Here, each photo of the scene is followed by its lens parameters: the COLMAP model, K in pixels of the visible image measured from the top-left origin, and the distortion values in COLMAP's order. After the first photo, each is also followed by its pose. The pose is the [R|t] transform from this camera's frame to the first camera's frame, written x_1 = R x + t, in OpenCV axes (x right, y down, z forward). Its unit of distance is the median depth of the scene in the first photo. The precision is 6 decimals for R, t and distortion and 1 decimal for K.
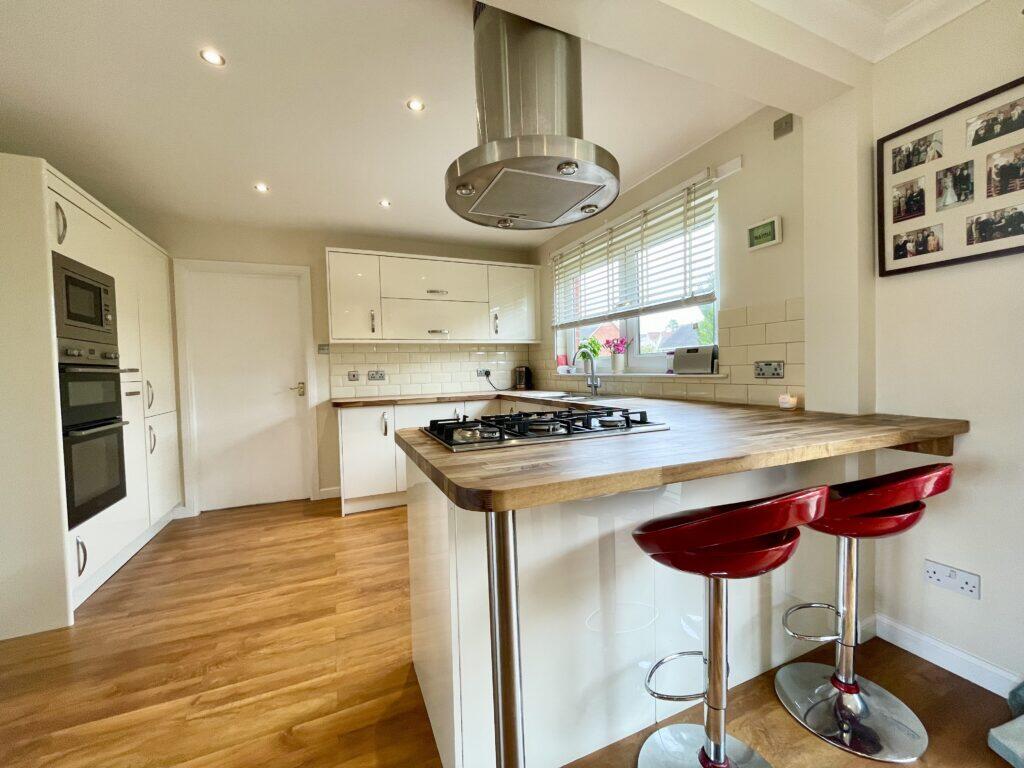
lens RADIAL K [[413.6, 0, 513.0], [0, 413.6, 382.5], [0, 0, 1]] dist [-0.003790, 0.000024]
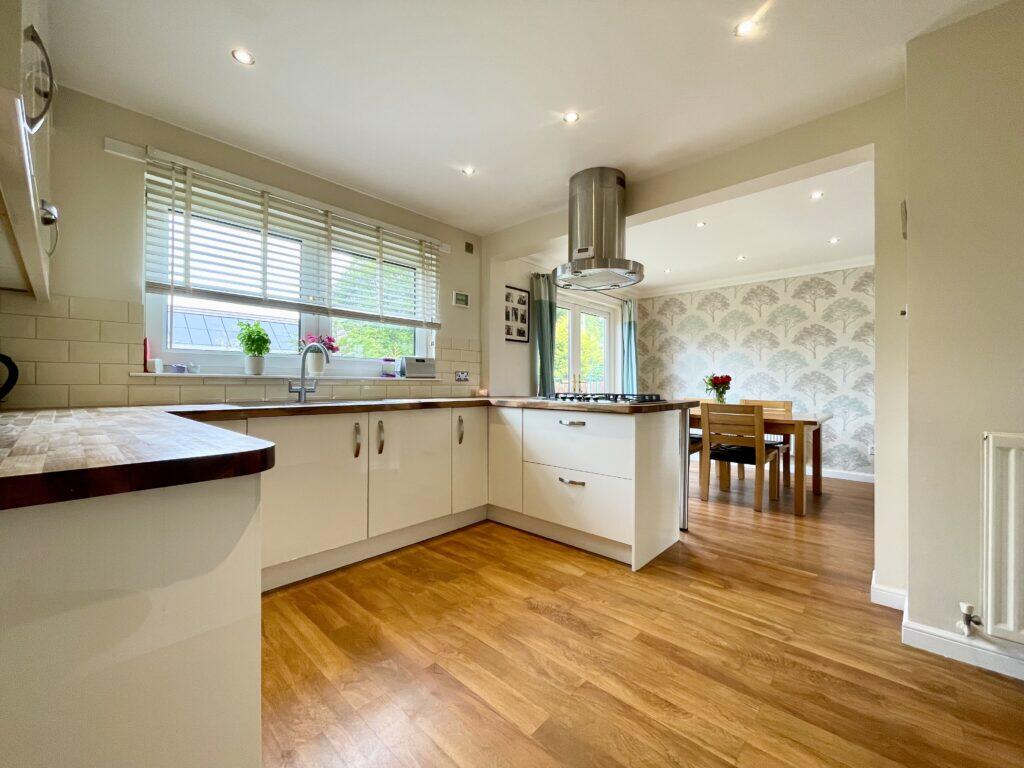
lens RADIAL K [[413.6, 0, 513.0], [0, 413.6, 382.5], [0, 0, 1]] dist [-0.003790, 0.000024]
pose [[-0.398082, 0.028791, 0.916898, -0.987442], [0.035150, 0.999252, -0.016116, 0.028606], [-0.916676, 0.025814, -0.398796, 1.373542]]
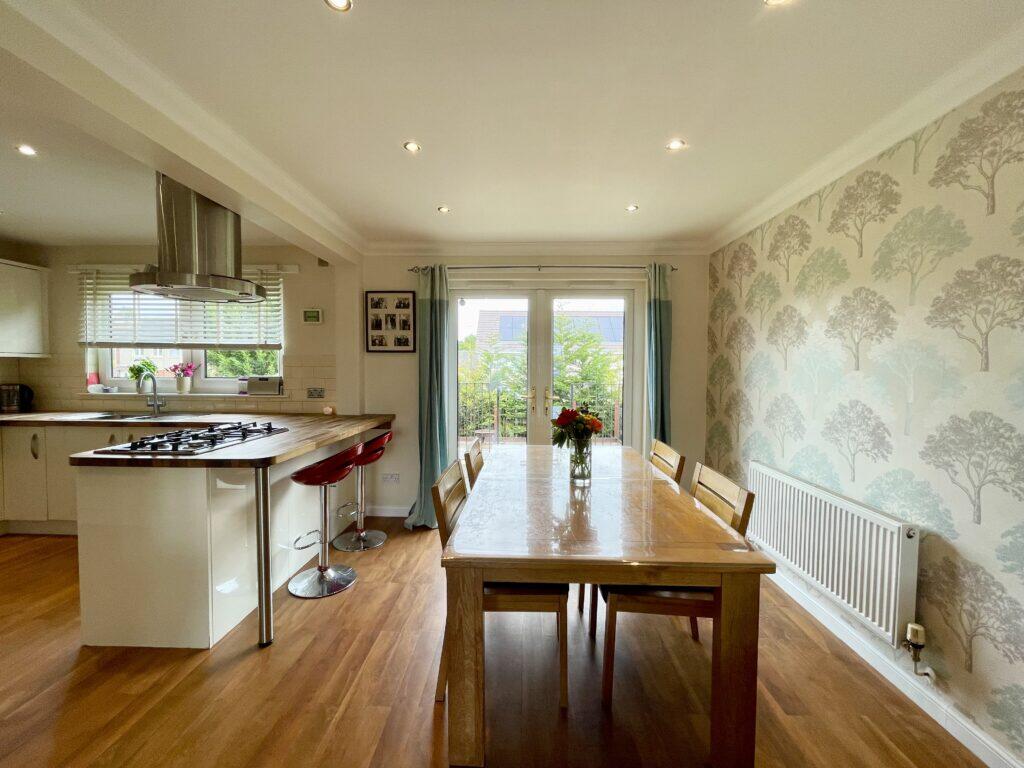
lens RADIAL K [[413.6, 0, 513.0], [0, 413.6, 382.5], [0, 0, 1]] dist [-0.003790, 0.000024]
pose [[0.429947, -0.005668, 0.902836, -0.561234], [0.010025, 0.999949, 0.001503, -0.064145], [-0.902798, 0.008405, 0.429982, -0.479368]]
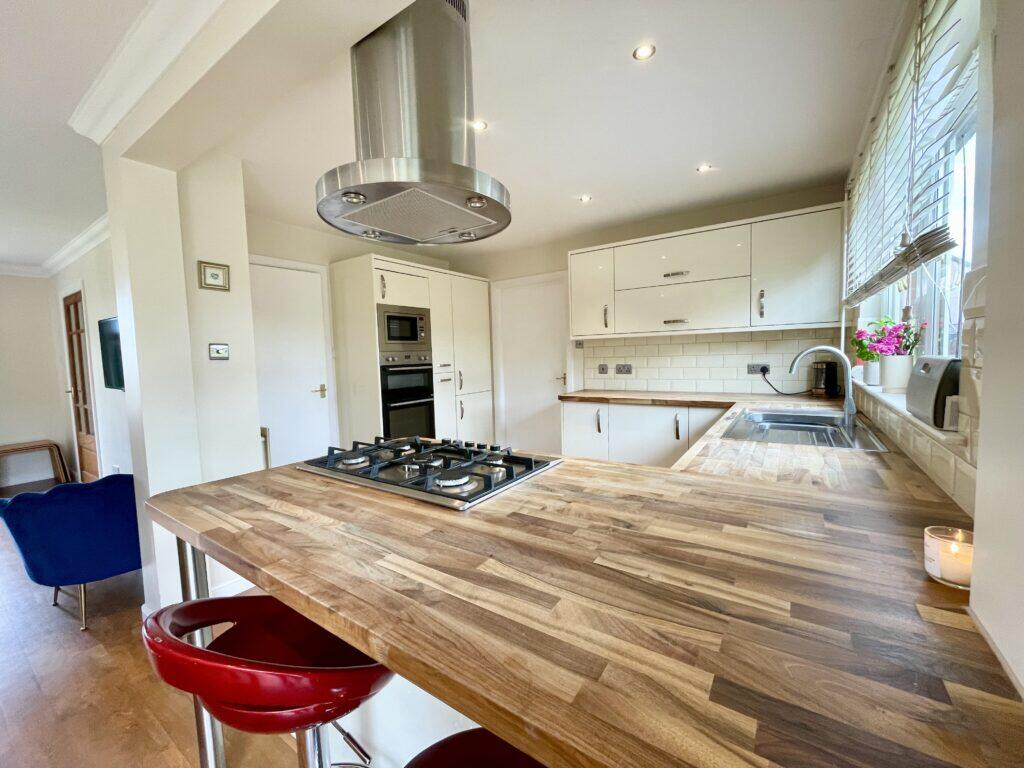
lens RADIAL K [[413.6, 0, 513.0], [0, 413.6, 382.5], [0, 0, 1]] dist [-0.003790, 0.000024]
pose [[0.530808, 0.069525, -0.844636, 0.622718], [-0.009943, 0.997072, 0.075824, -0.098688], [0.847434, -0.031850, 0.529945, 0.439357]]
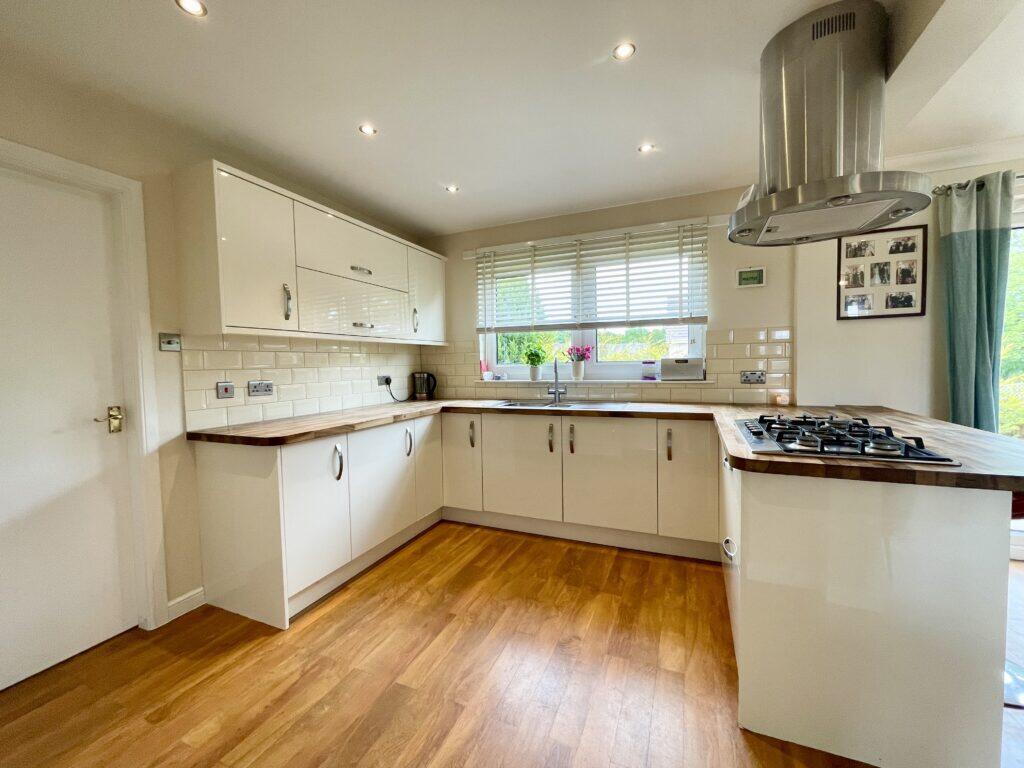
lens RADIAL K [[413.6, 0, 513.0], [0, 413.6, 382.5], [0, 0, 1]] dist [-0.003790, 0.000024]
pose [[0.732389, -0.019793, 0.680598, -0.817026], [0.022064, 0.999742, 0.005331, -0.035066], [-0.680528, 0.011112, 0.732637, 0.491283]]
